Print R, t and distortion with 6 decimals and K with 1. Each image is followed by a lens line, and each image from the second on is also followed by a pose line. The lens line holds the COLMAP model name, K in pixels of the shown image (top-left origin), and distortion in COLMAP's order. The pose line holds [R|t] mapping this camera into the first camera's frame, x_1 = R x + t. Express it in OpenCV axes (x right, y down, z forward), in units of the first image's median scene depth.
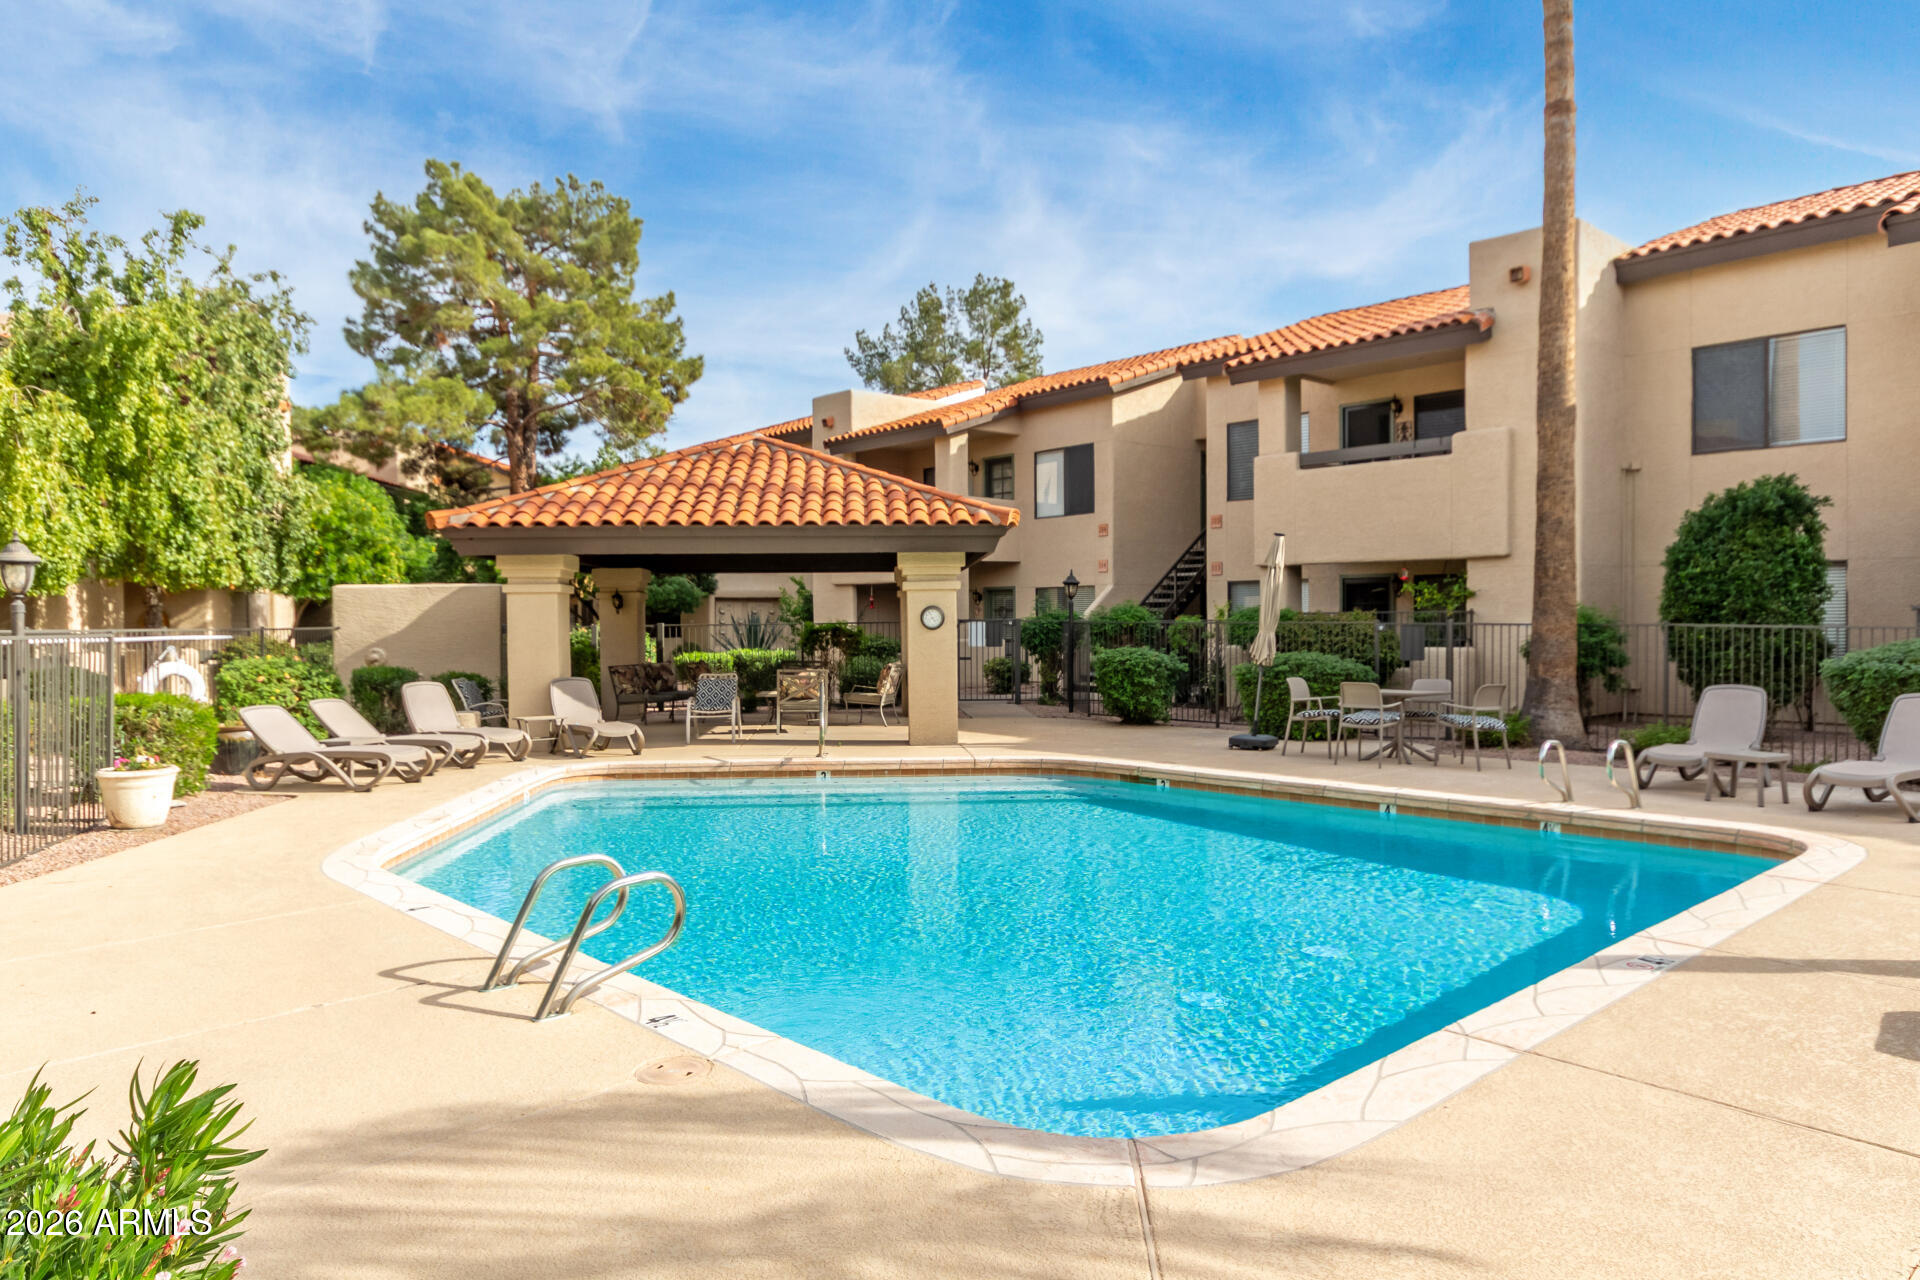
lens RADIAL K [[1231.3, 0, 960.7], [0, 1231.3, 641.1], [0, 0, 1]] dist [0.007116, 0.002955]
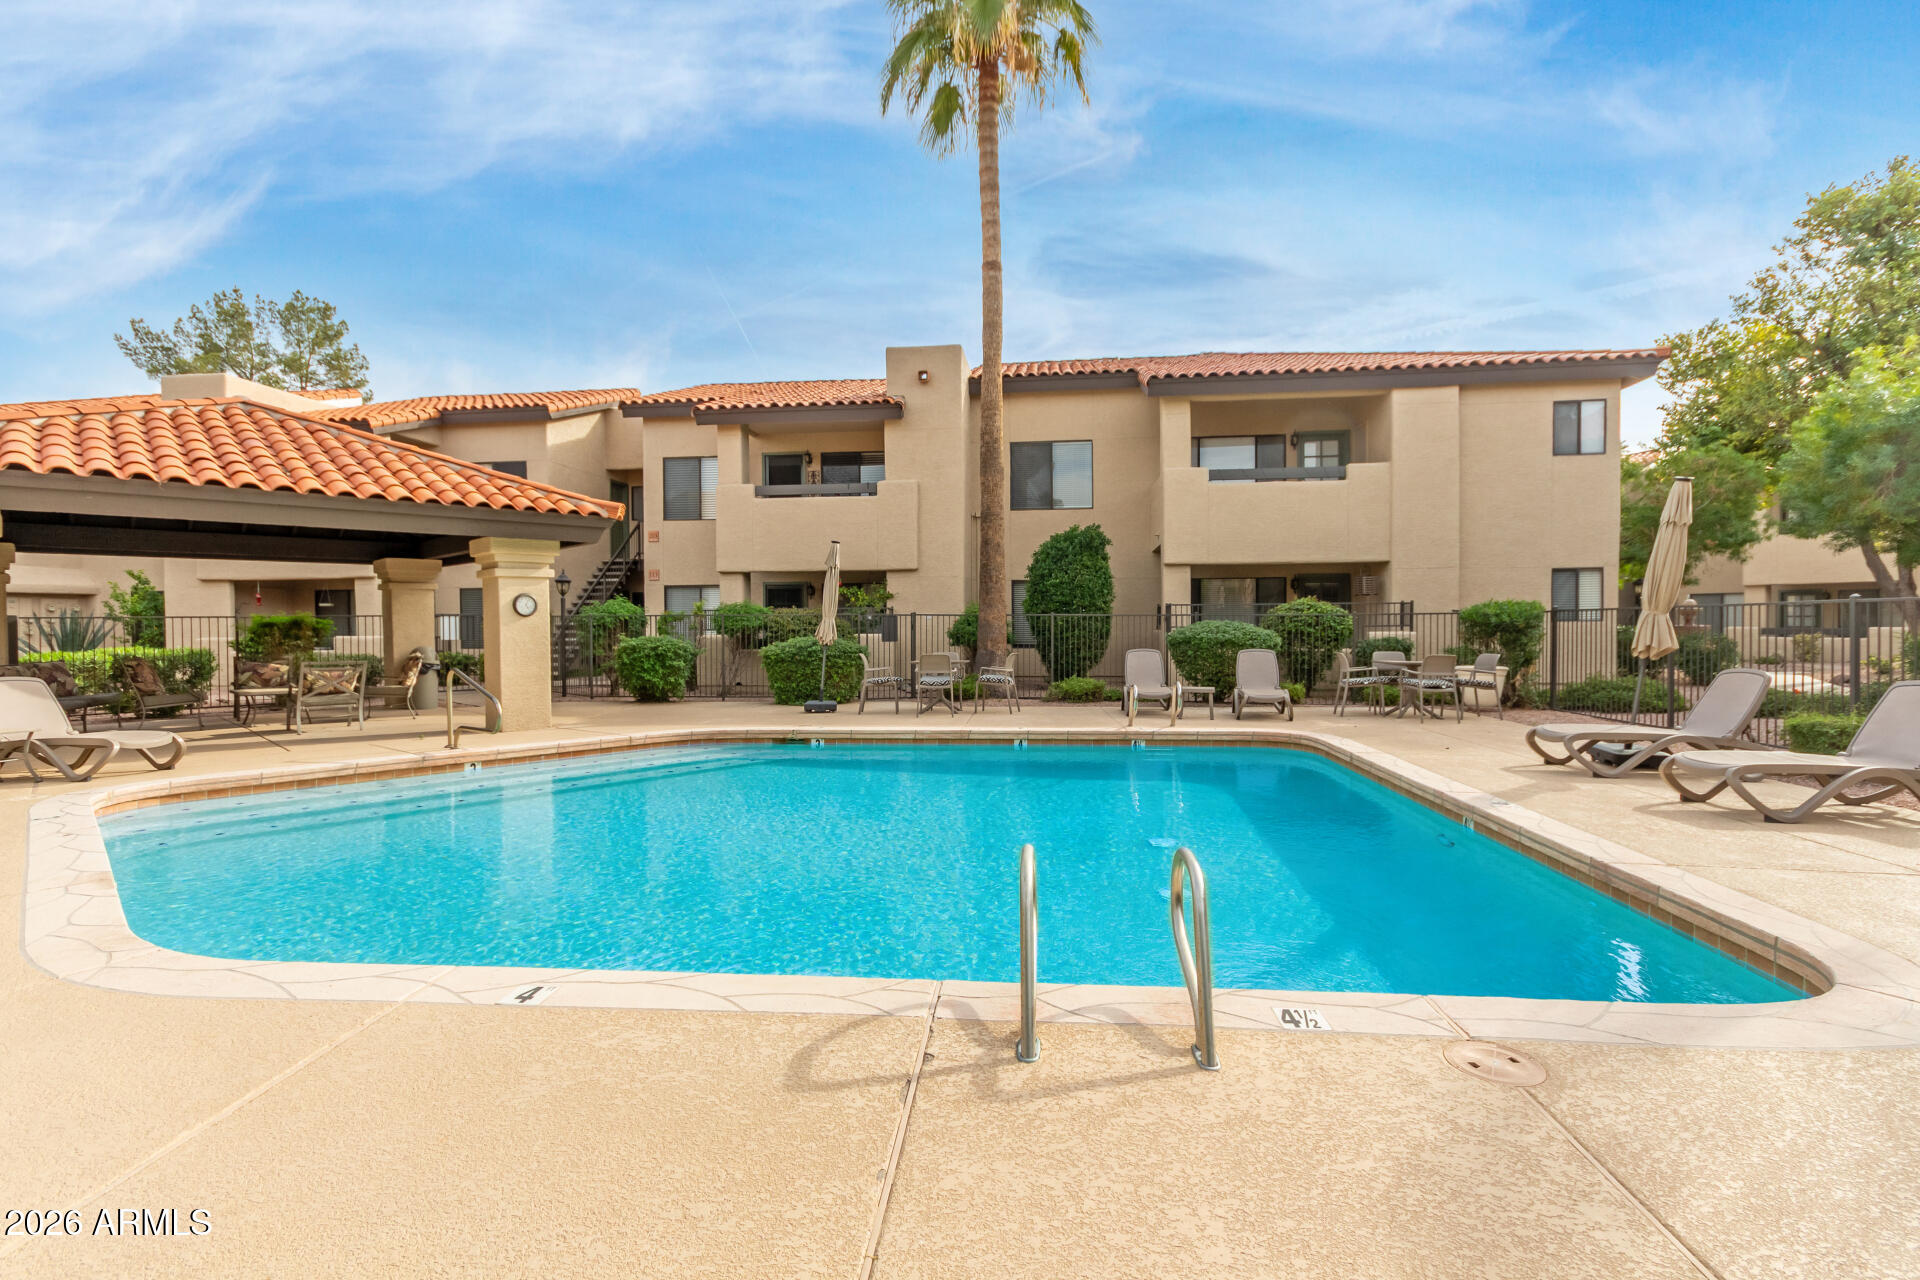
lens RADIAL K [[901.8, 0, 956.5], [0, 901.8, 627.4], [0, 0, 1]] dist [0.012009, 0.000950]
pose [[0.753484, -0.002760, 0.657461, -0.205622], [0.014656, 0.999813, -0.012600, 0.012169], [-0.657303, 0.019129, 0.753383, 0.172265]]
